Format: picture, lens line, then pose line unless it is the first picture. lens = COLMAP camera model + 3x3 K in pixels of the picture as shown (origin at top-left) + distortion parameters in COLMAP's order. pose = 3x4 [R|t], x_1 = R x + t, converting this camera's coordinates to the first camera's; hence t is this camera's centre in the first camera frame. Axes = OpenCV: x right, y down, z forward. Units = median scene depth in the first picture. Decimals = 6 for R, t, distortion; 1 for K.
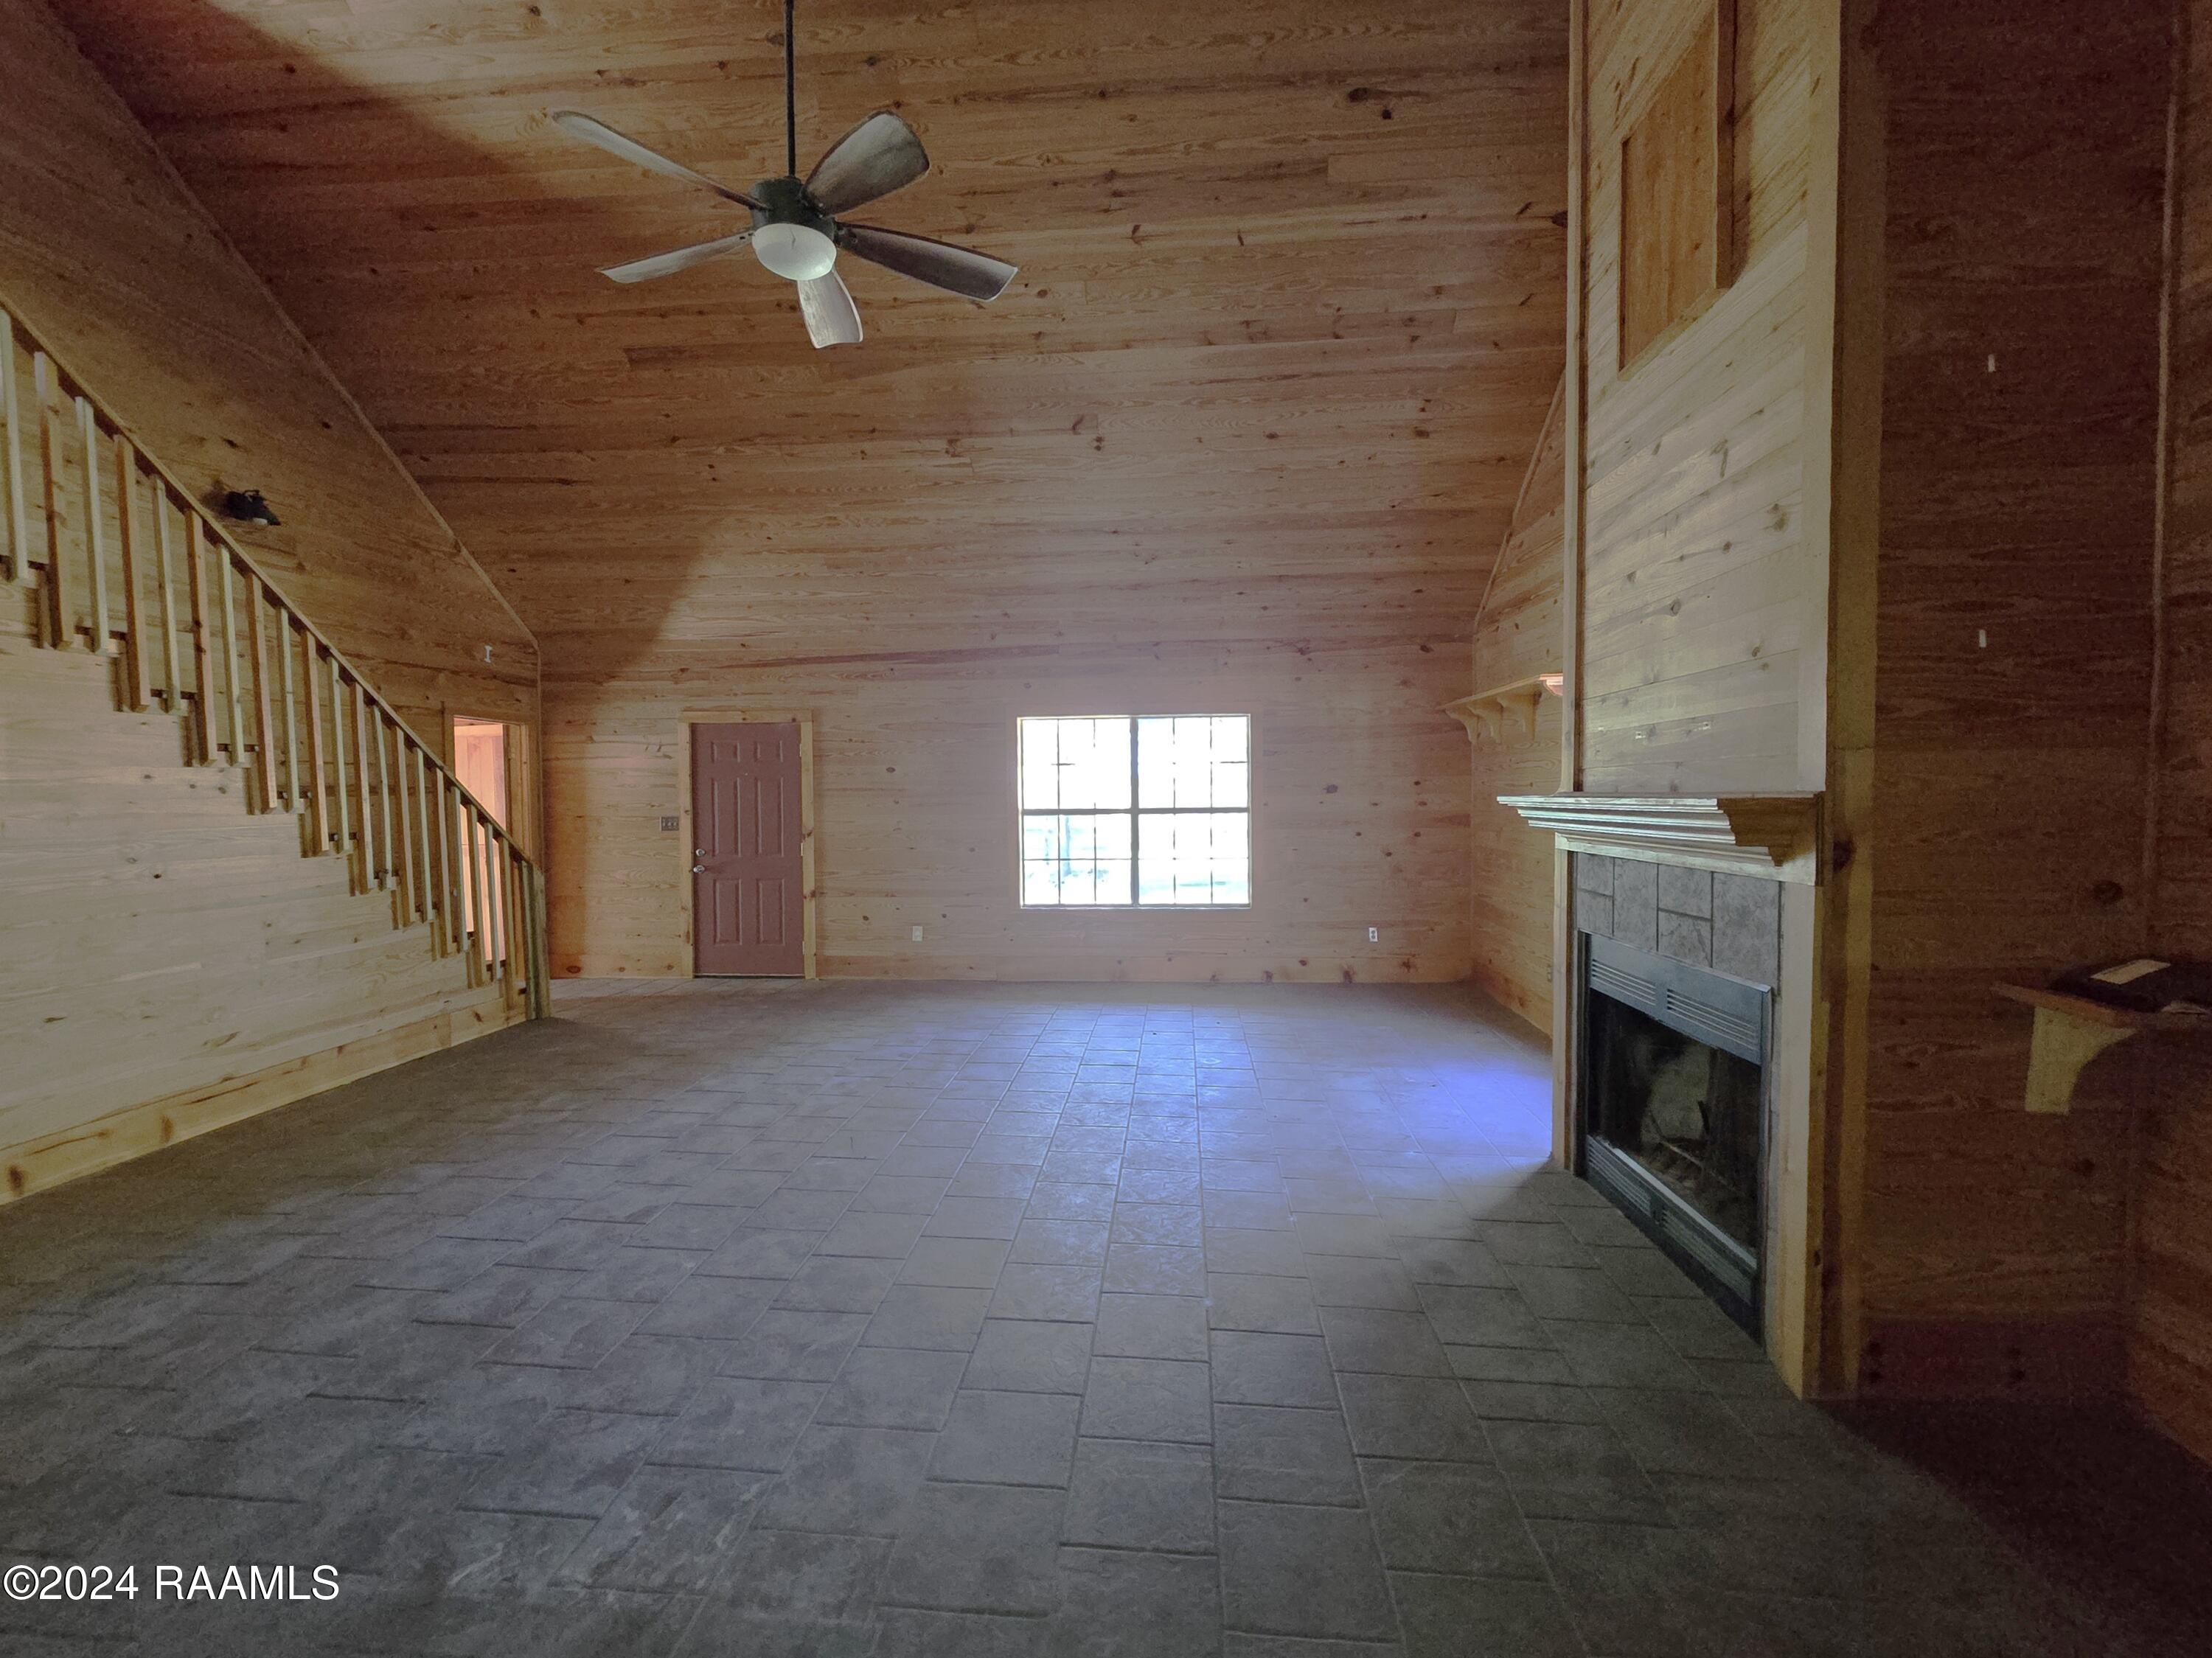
lens RADIAL K [[900.7, 0, 1102.3], [0, 900.7, 834.2], [0, 0, 1]] dist [-0.001018, 0.000044]
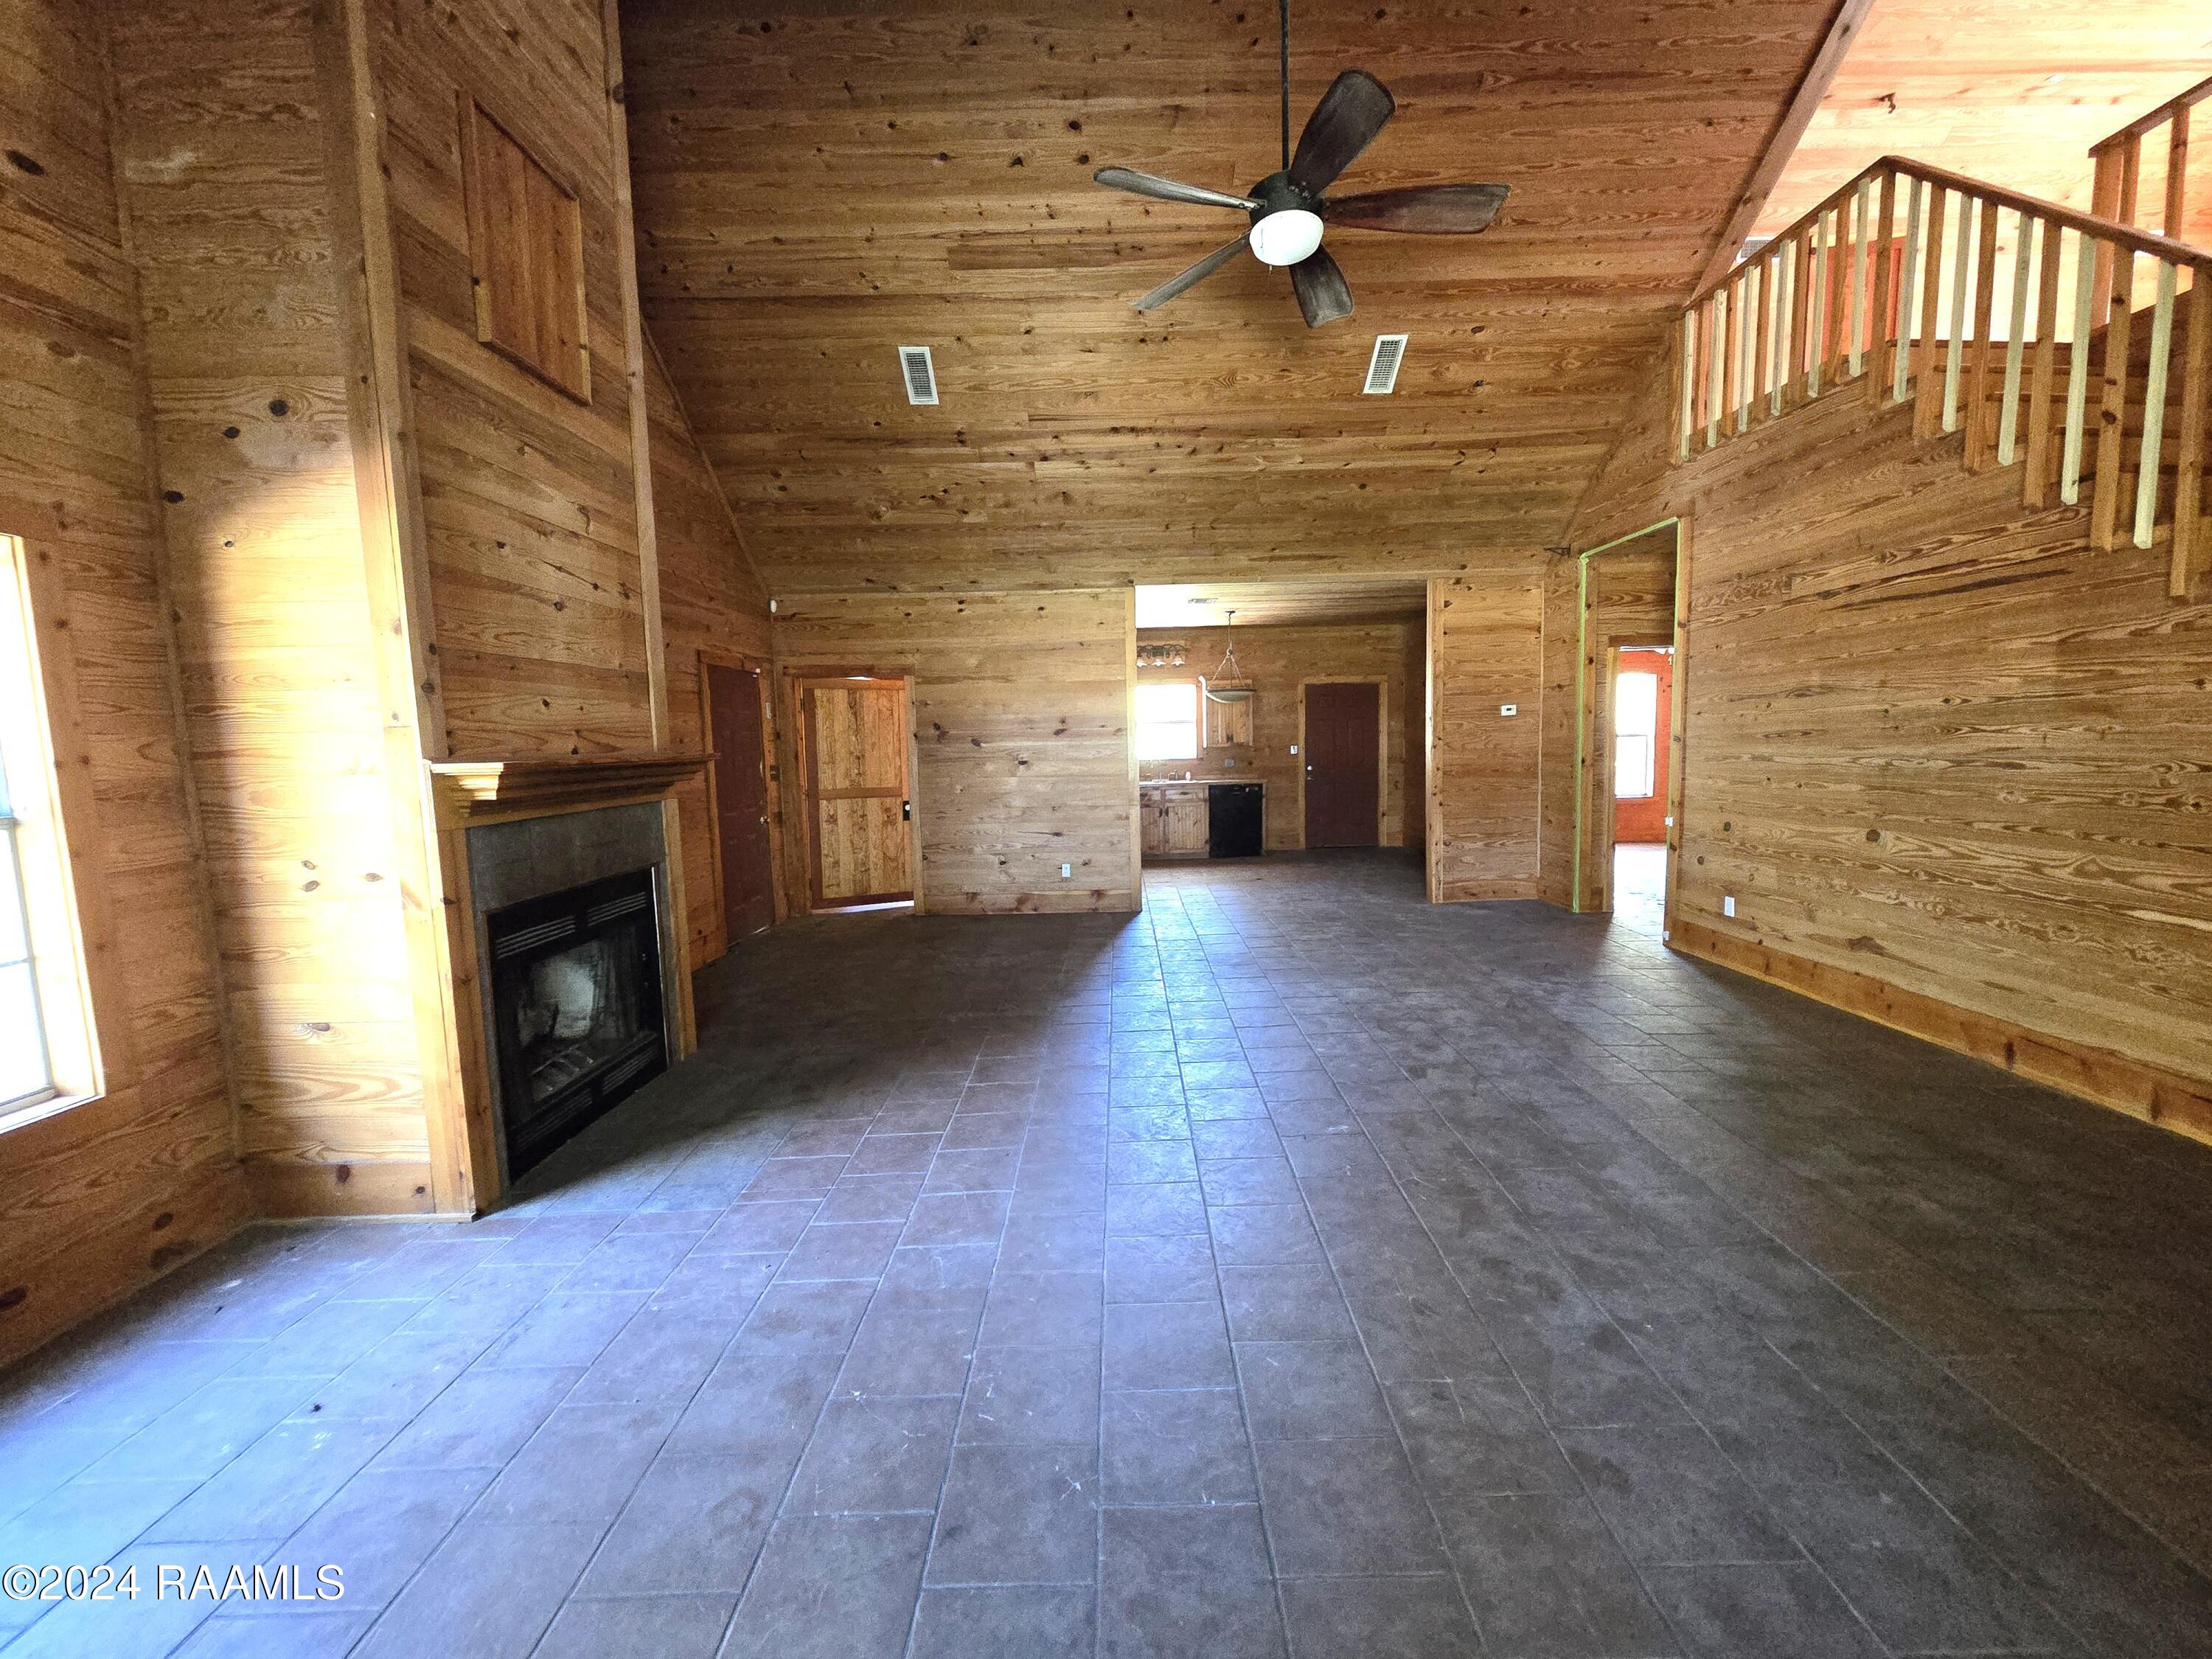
lens RADIAL K [[900.8, 0, 1113.0], [0, 900.8, 827.0], [0, 0, 1]] dist [-0.001018, 0.000044]
pose [[-0.995500, 0.043690, -0.084093, -0.010923], [0.030495, 0.987873, 0.152237, -0.116525], [0.089725, 0.148987, -0.984760, 2.281915]]
